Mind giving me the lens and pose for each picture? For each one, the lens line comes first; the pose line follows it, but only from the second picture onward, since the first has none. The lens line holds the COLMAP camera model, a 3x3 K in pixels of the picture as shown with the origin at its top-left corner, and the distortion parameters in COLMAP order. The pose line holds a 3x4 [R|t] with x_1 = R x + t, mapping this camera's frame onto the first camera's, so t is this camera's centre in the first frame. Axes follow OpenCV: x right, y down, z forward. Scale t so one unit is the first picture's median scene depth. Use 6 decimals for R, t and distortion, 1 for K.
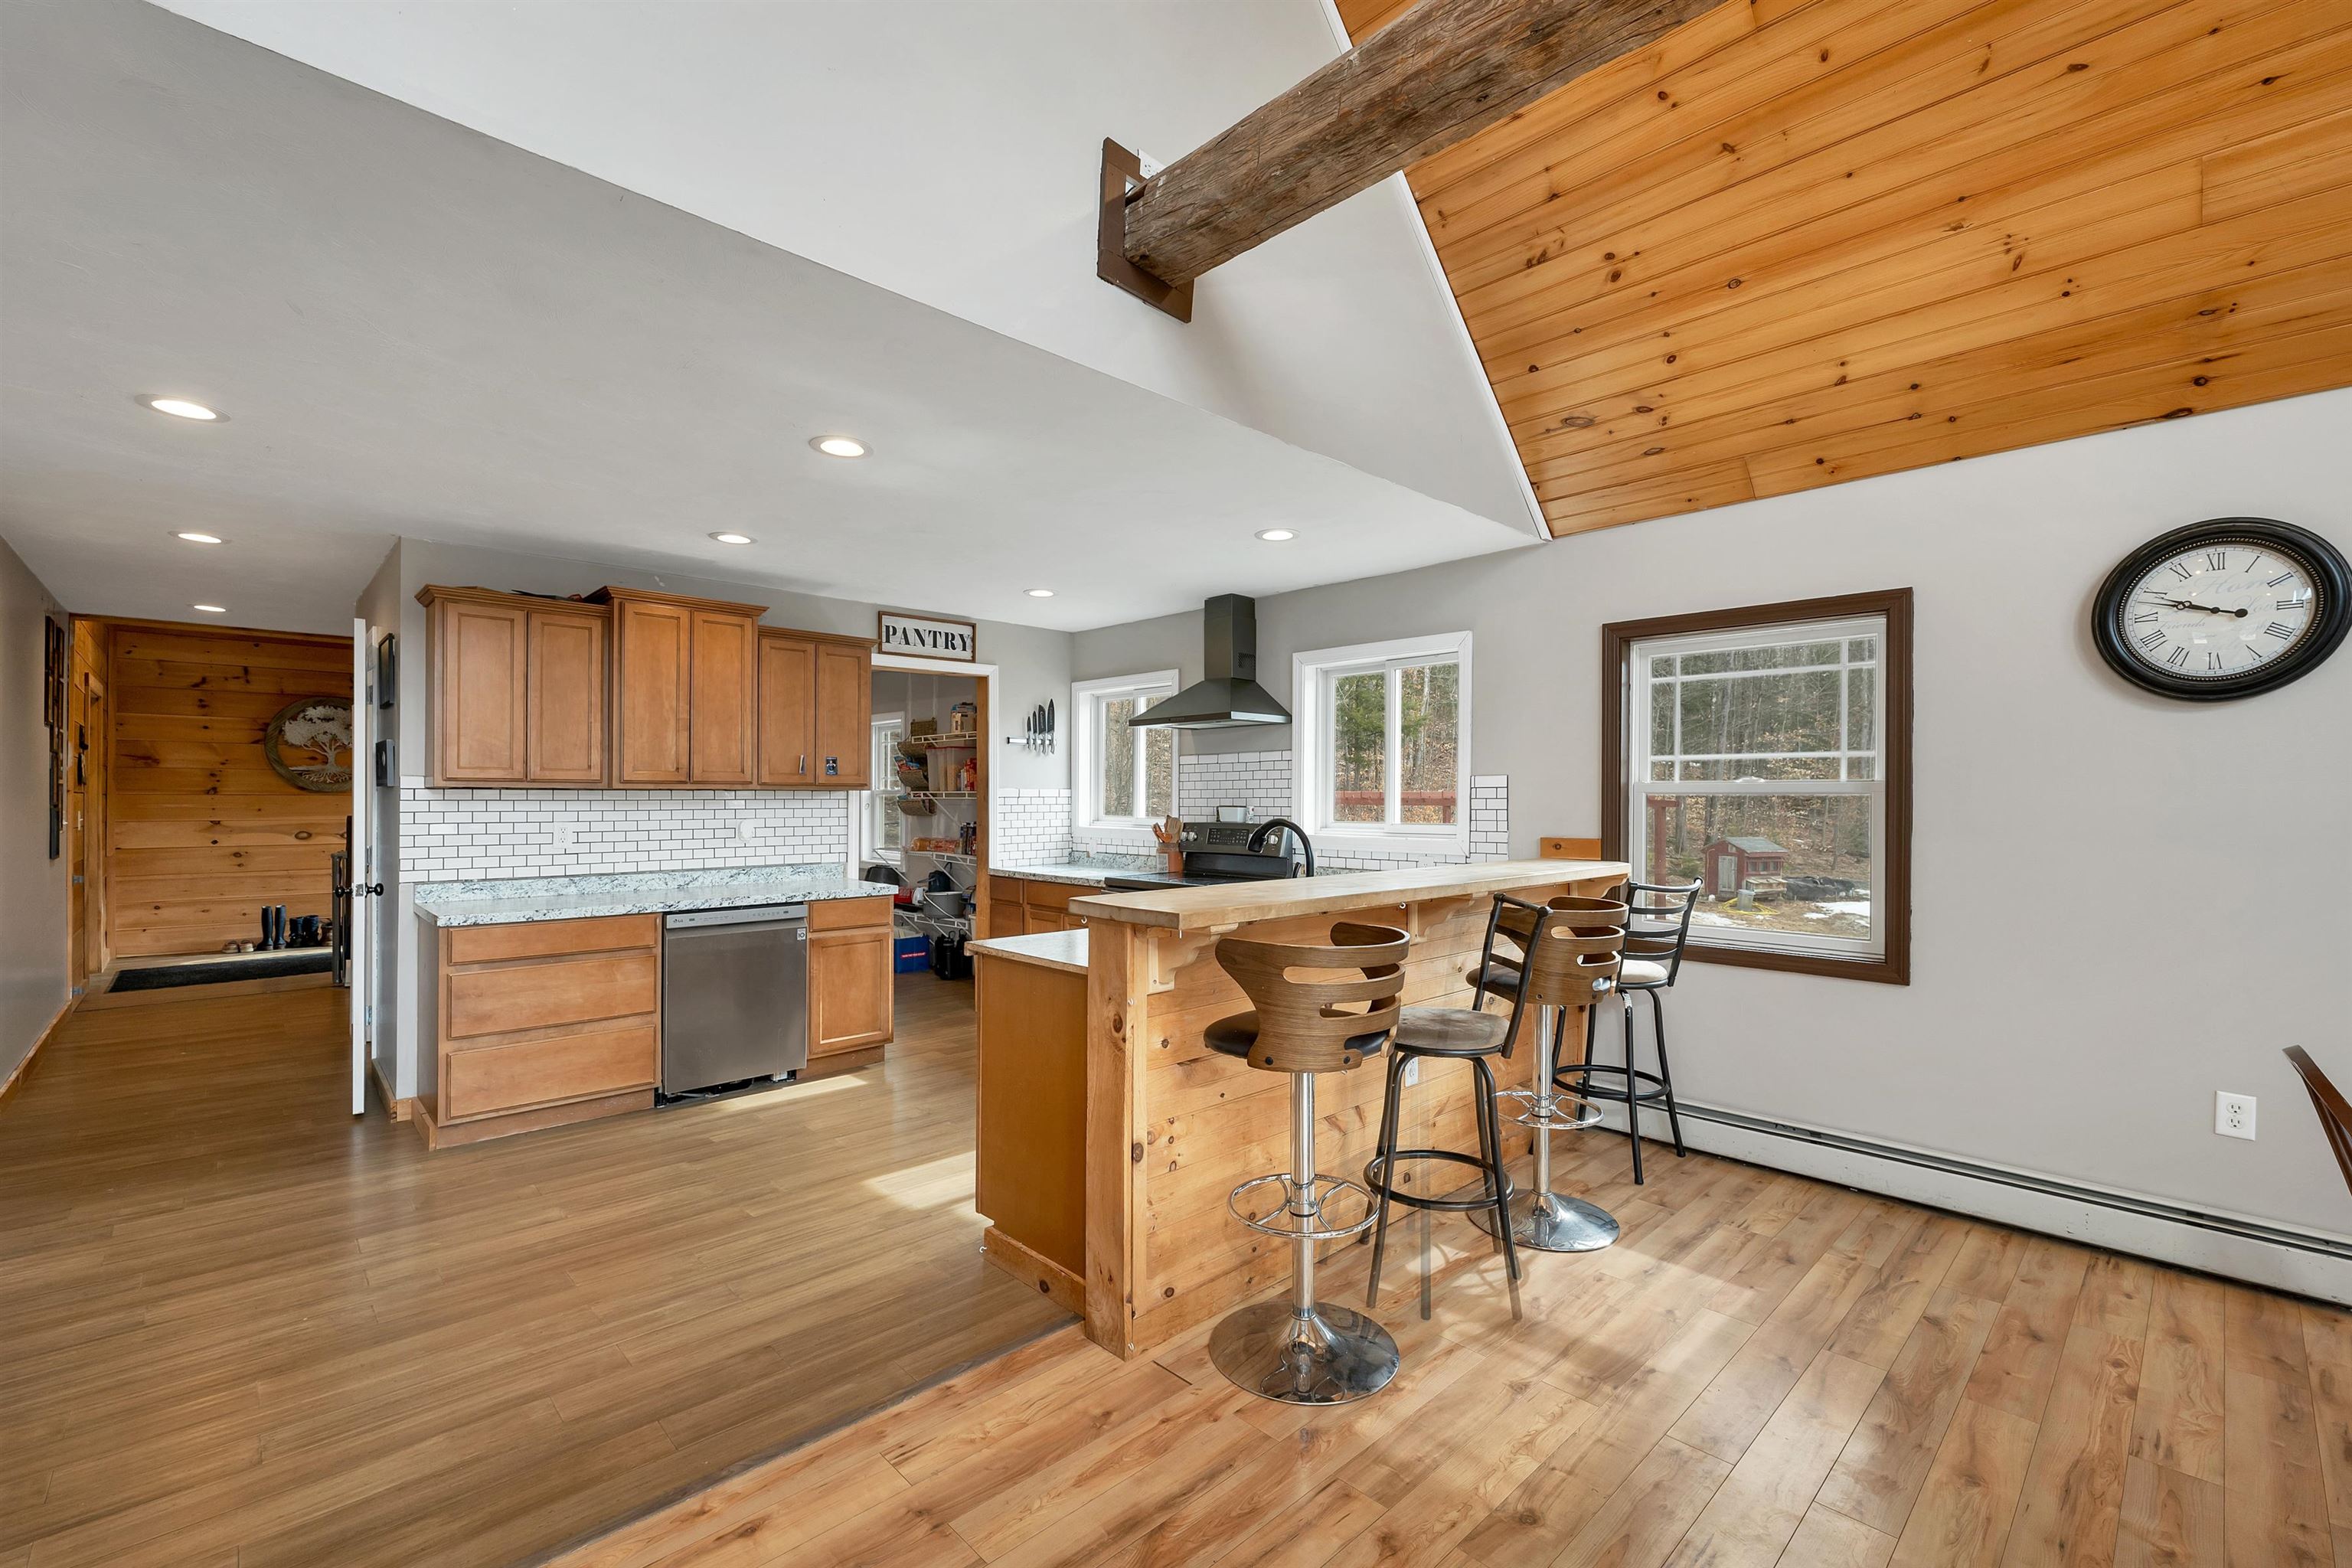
lens RADIAL K [[979.9, 0, 1183.2], [0, 979.9, 800.2], [0, 0, 1]] dist [0.002147, -0.000499]
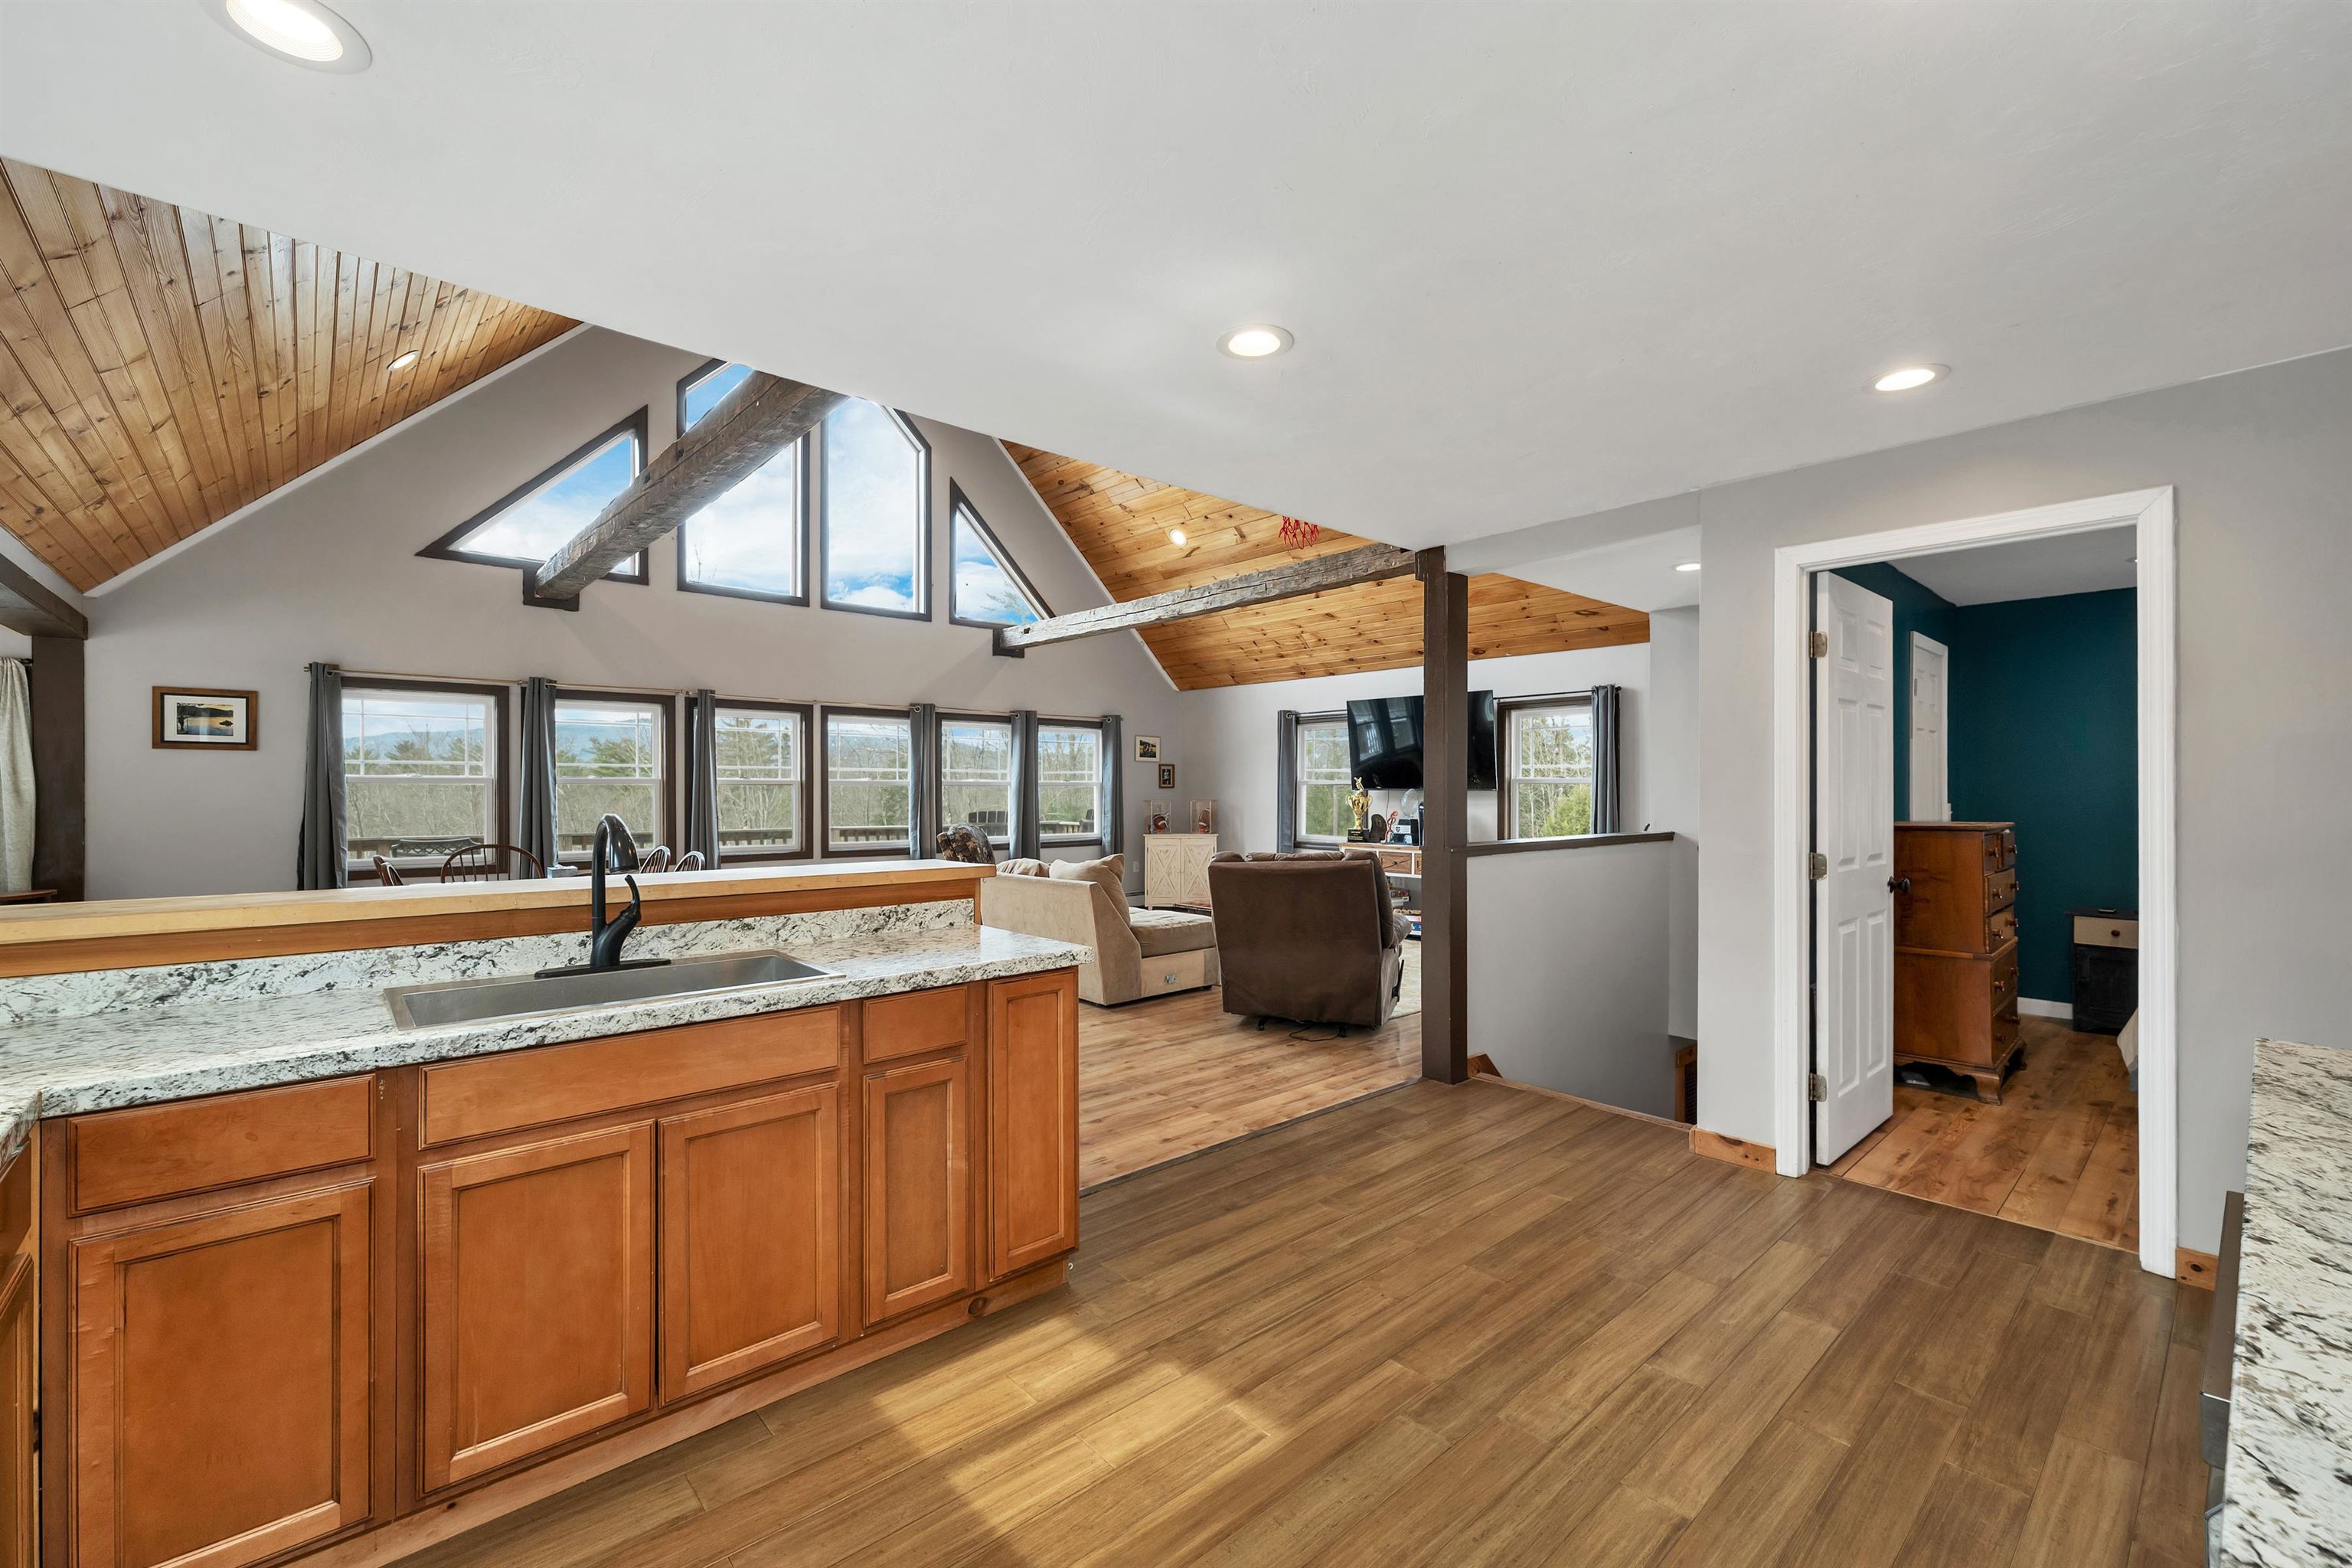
lens RADIAL K [[979.9, 0, 1155.7], [0, 979.9, 792.0], [0, 0, 1]] dist [0.002147, -0.000499]
pose [[-0.998263, -0.016526, 0.056556, -0.223006], [-0.016344, 0.999860, 0.003673, 0.007586], [-0.056608, 0.002742, -0.998393, 1.285902]]
